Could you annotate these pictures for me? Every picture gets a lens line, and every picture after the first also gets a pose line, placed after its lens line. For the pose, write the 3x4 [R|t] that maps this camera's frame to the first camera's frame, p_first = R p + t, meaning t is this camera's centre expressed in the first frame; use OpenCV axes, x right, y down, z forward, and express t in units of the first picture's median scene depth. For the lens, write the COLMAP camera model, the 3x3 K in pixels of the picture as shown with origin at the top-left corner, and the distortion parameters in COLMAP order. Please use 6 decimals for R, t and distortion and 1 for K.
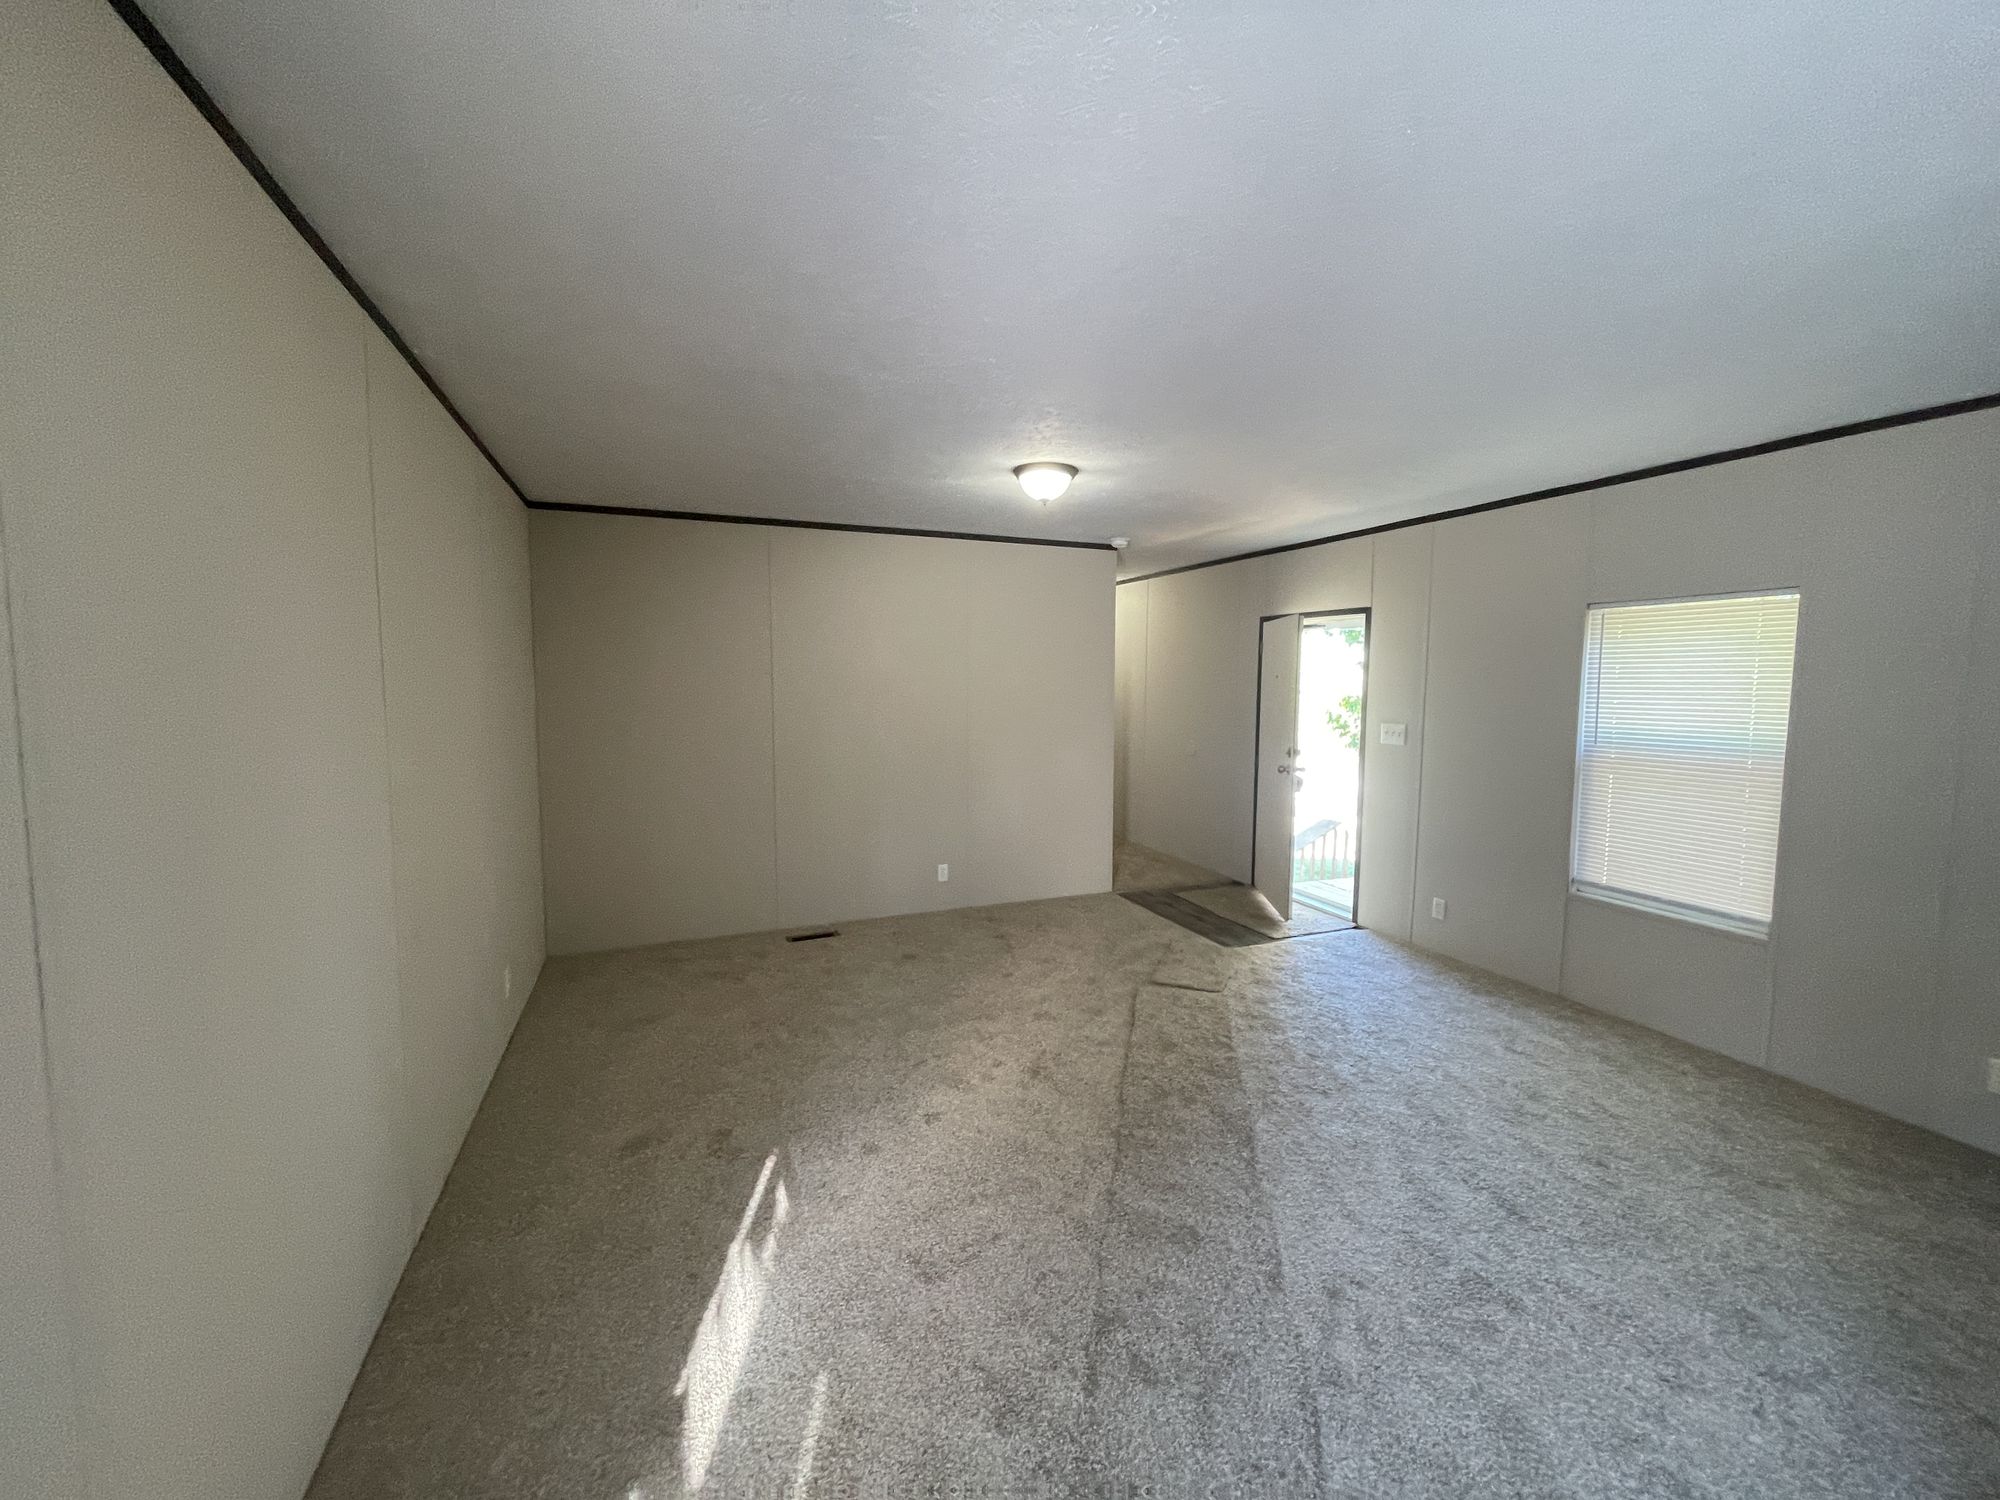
lens RADIAL K [[792.1, 0, 997.7], [0, 792.1, 745.1], [0, 0, 1]] dist [-0.002516, 0.000230]
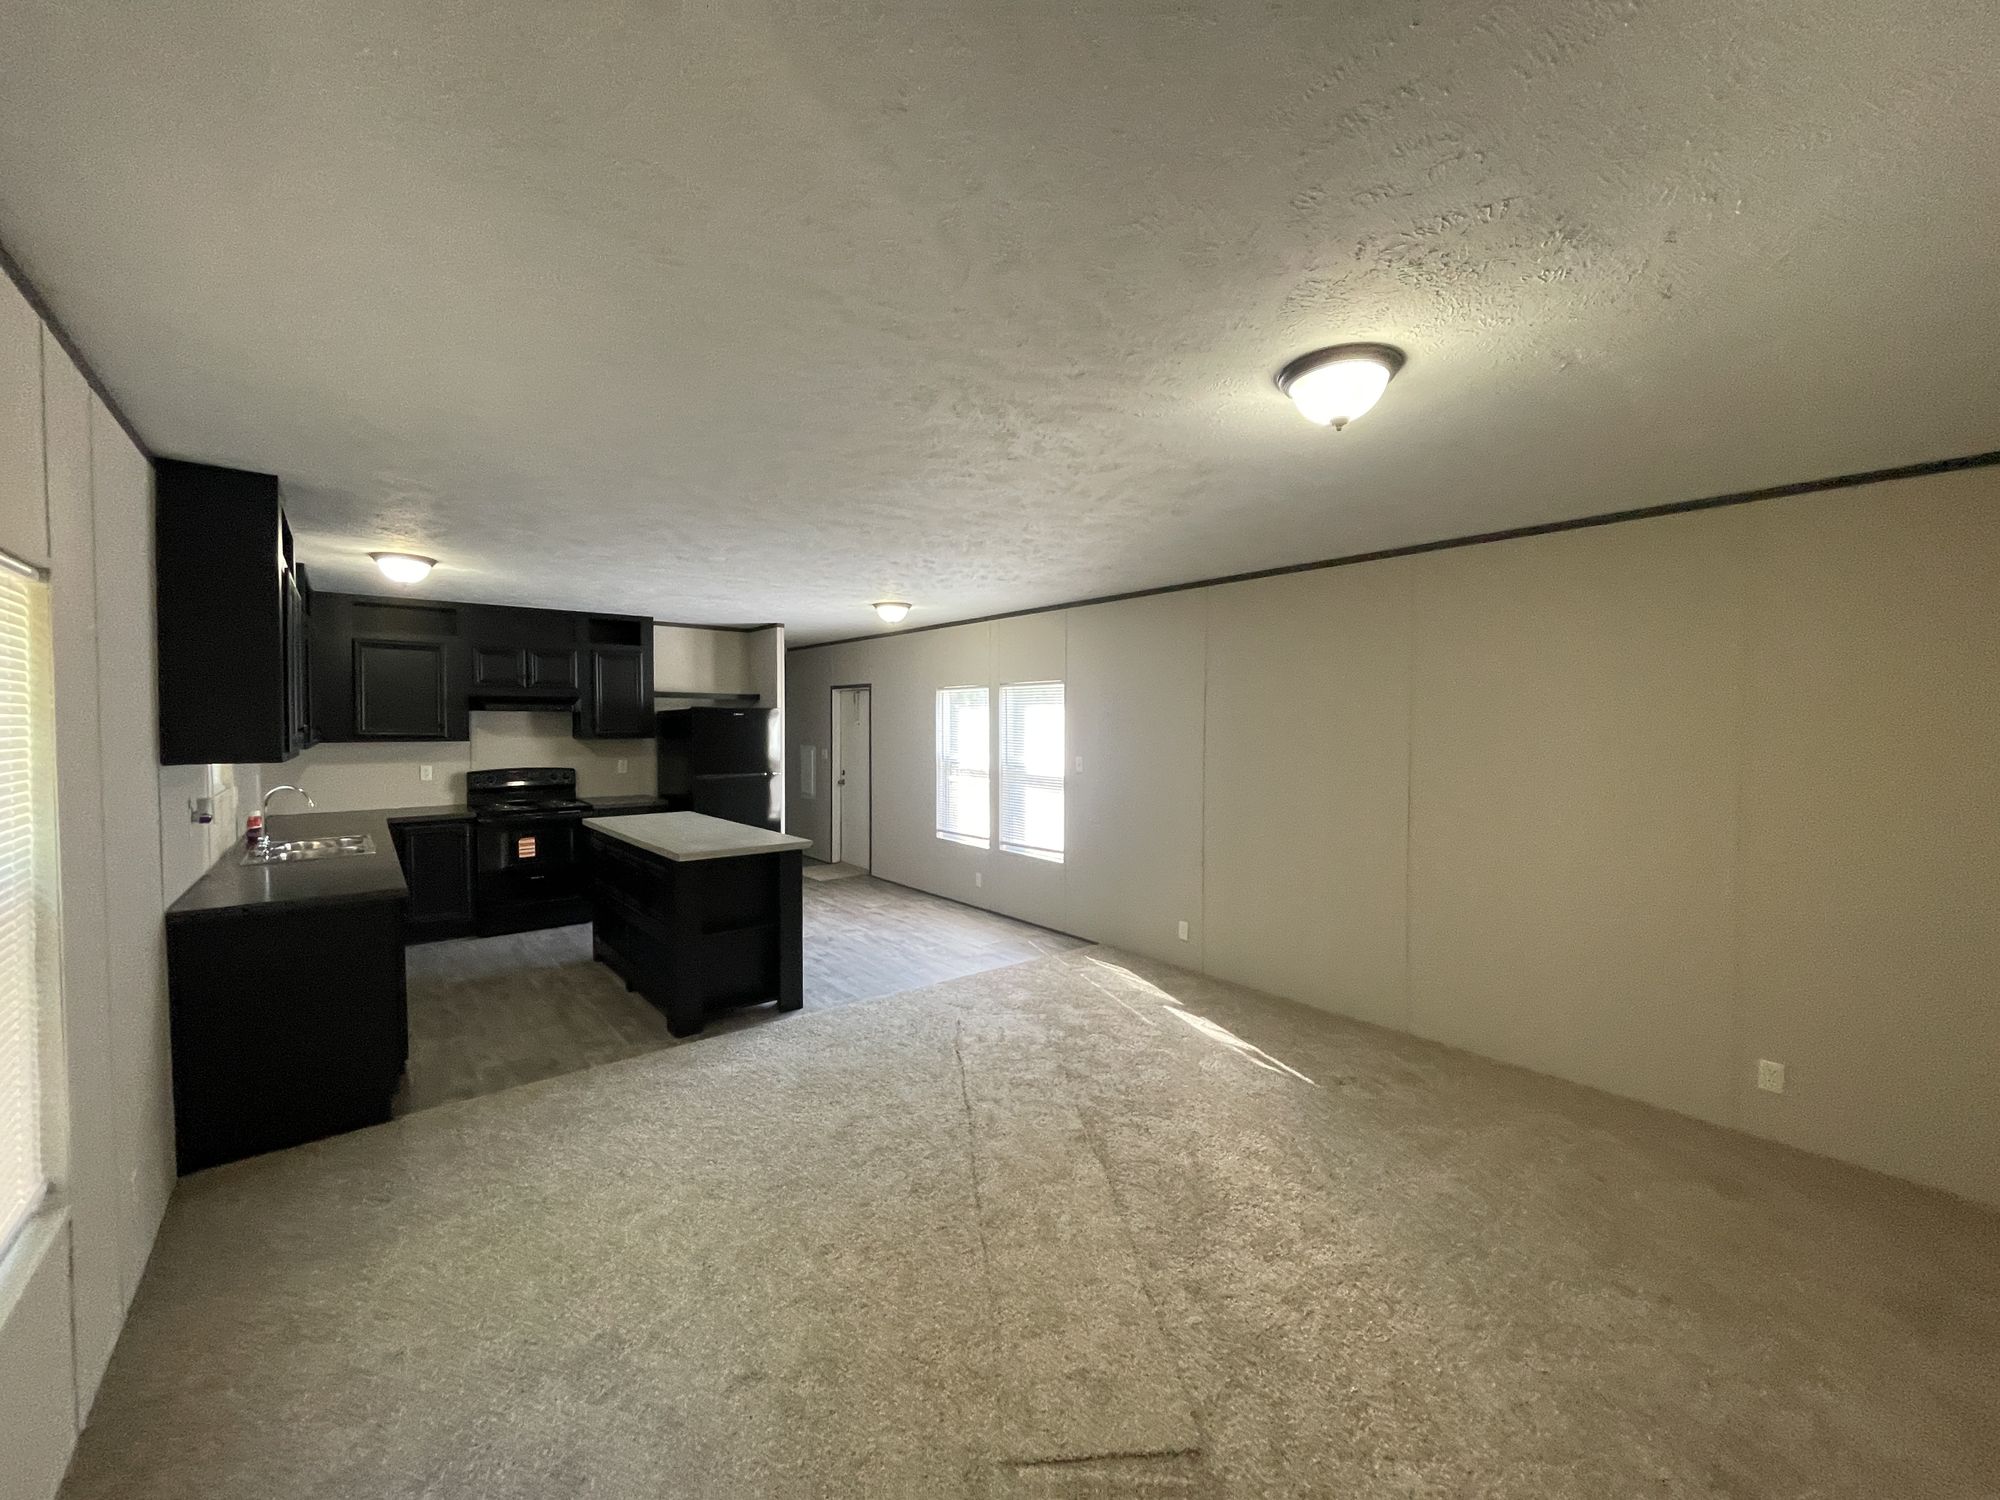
lens RADIAL K [[792.1, 0, 995.4], [0, 792.1, 748.7], [0, 0, 1]] dist [-0.002516, 0.000230]
pose [[-0.961699, 0.002364, -0.274097, 0.679847], [-0.026875, 0.994331, 0.102872, -0.202115], [0.272786, 0.106298, -0.956184, 2.312287]]
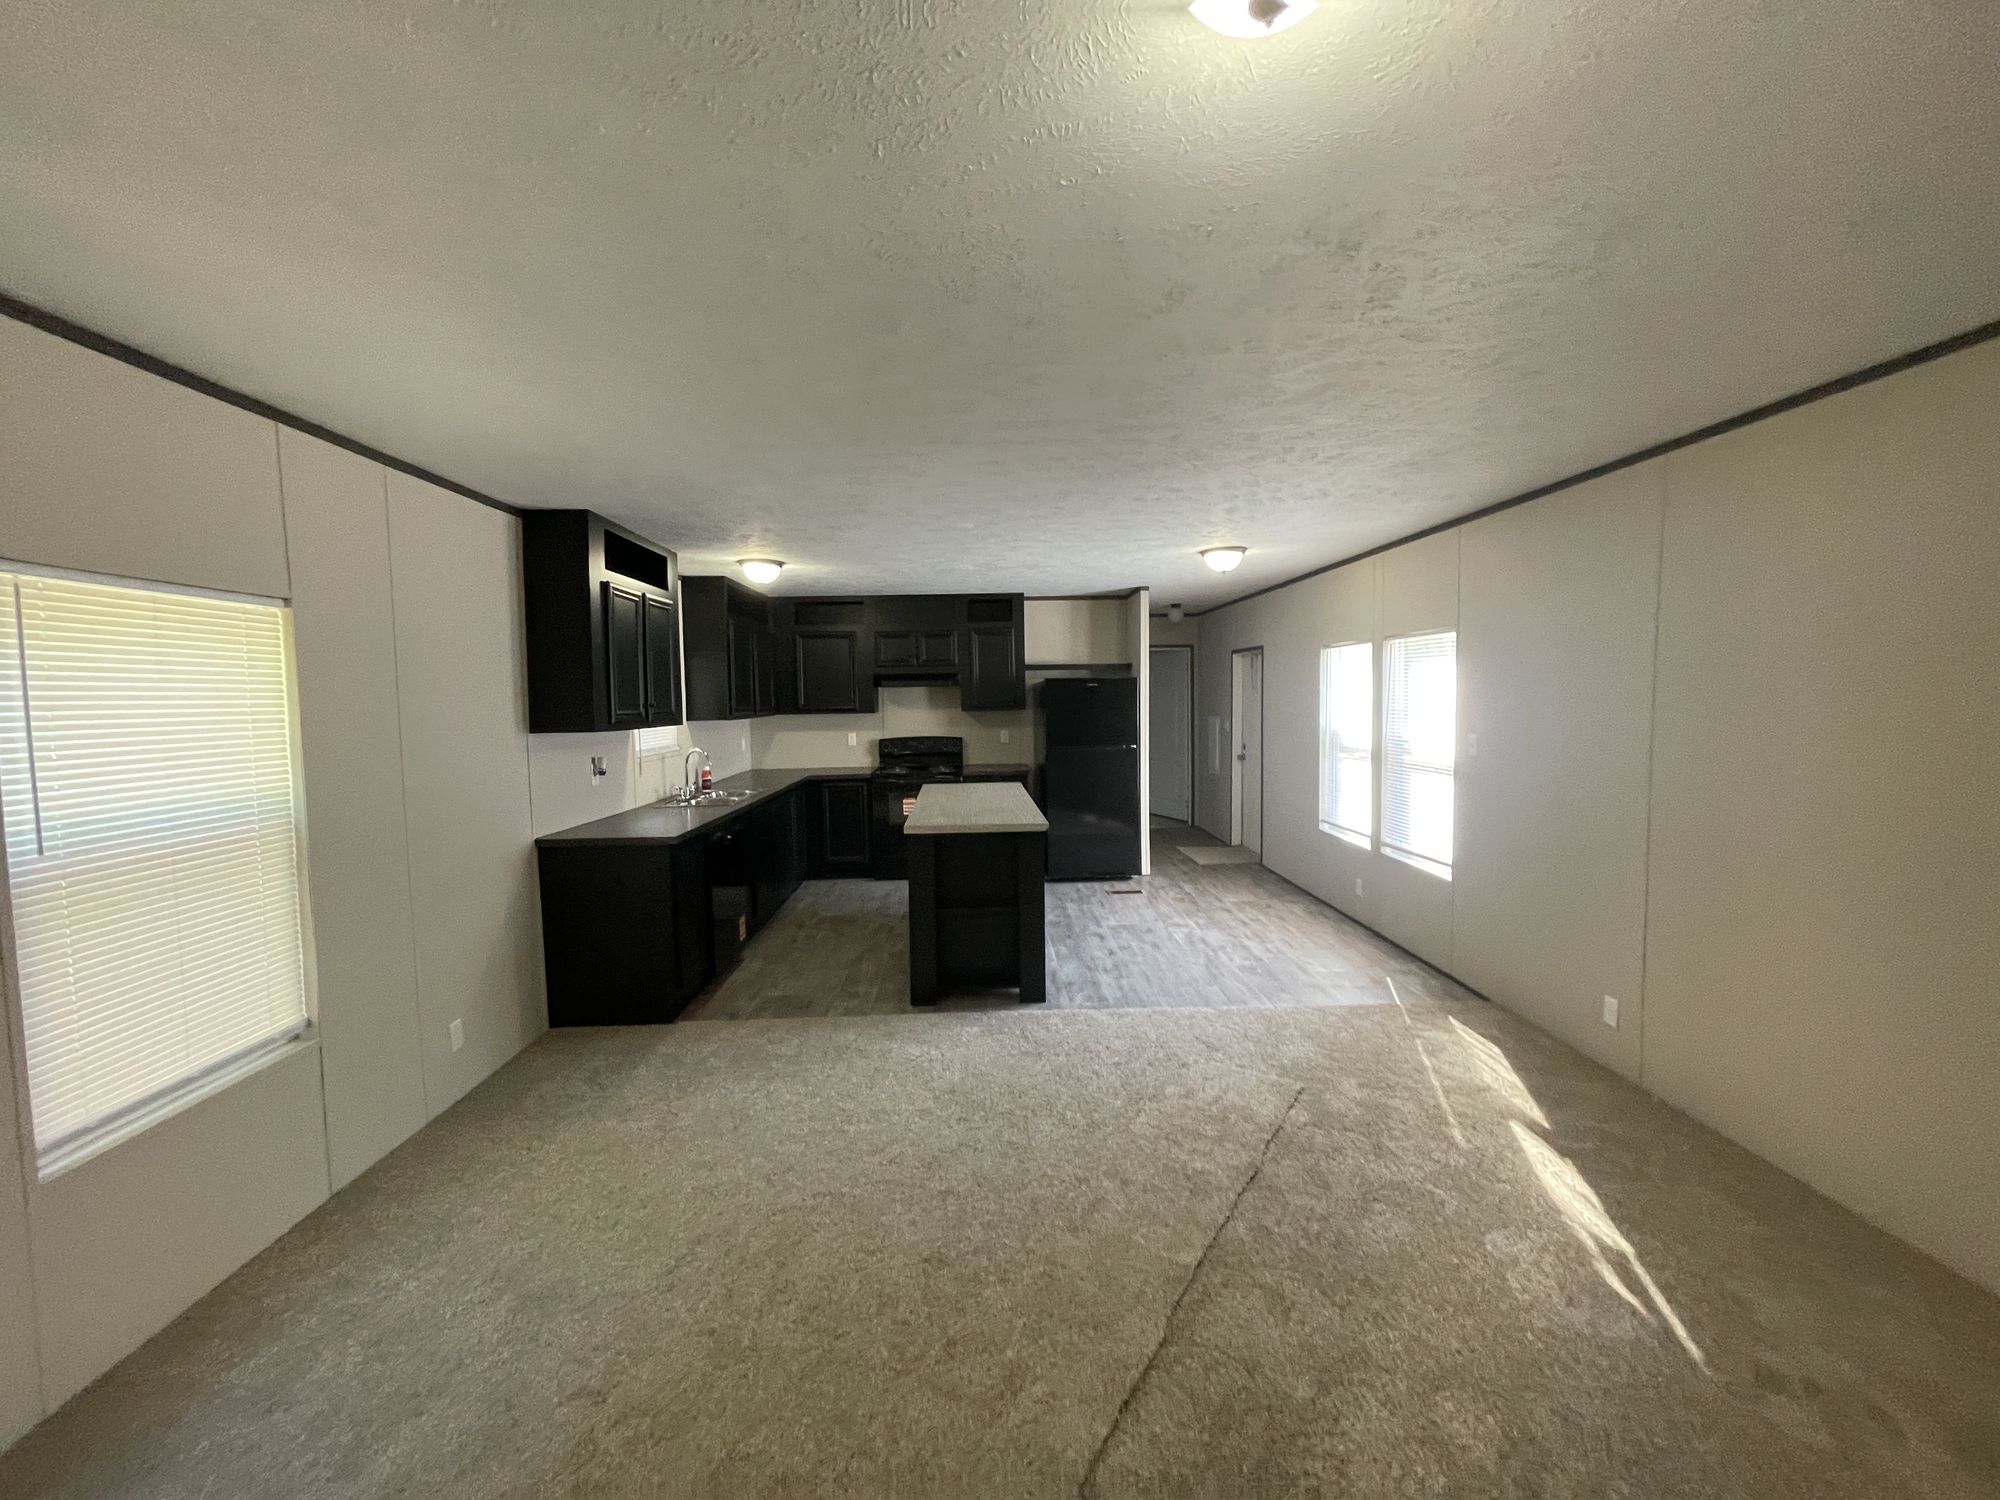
lens RADIAL K [[792.1, 0, 993.6], [0, 792.1, 748.3], [0, 0, 1]] dist [-0.002516, 0.000230]
pose [[-0.930239, -0.014545, 0.366666, 0.068074], [0.038589, 0.989796, 0.137165, -0.179984], [-0.364920, 0.141745, -0.920186, 2.012038]]
